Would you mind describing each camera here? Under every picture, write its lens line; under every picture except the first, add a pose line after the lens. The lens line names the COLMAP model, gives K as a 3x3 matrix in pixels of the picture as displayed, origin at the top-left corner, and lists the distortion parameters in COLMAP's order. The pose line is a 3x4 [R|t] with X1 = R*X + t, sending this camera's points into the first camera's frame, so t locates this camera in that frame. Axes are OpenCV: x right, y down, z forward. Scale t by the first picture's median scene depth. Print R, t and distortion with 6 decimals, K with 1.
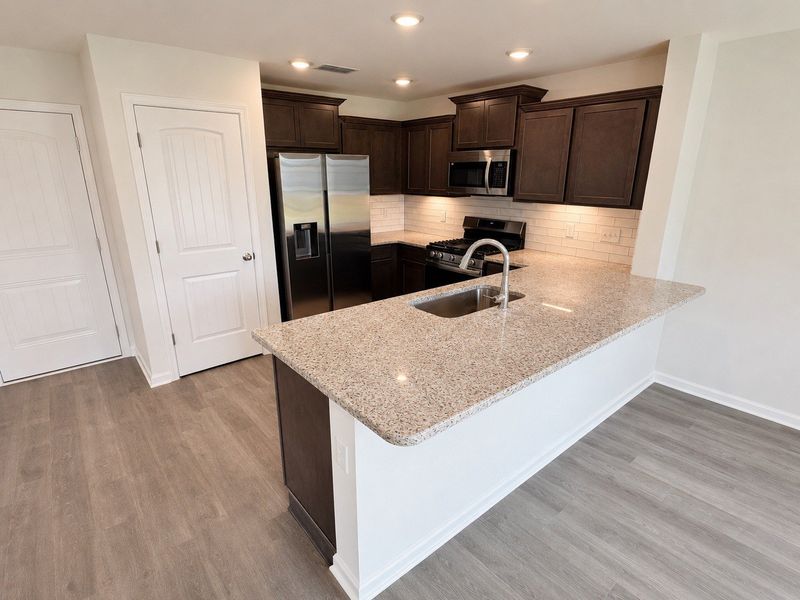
lens RADIAL K [[394.8, 0, 400.0], [0, 394.8, 300.0], [0, 0, 1]] dist [-0.030809, 0.000102]
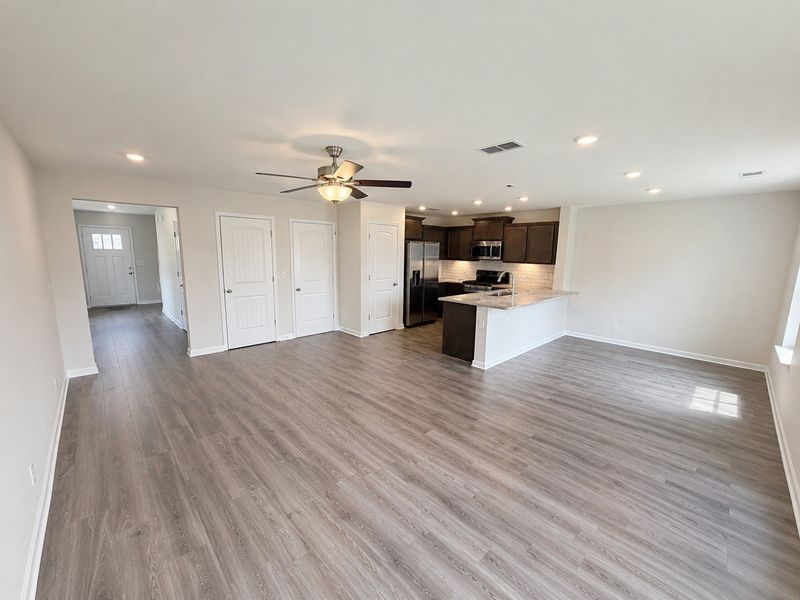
lens RADIAL K [[321.6, 0, 400.0], [0, 321.6, 300.0], [0, 0, 1]] dist [-0.000568, -0.000017]
pose [[0.993241, -0.006593, 0.115882, -0.565275], [0.024566, 0.987709, -0.154365, 0.262654], [-0.113440, 0.156168, 0.981195, -0.812032]]
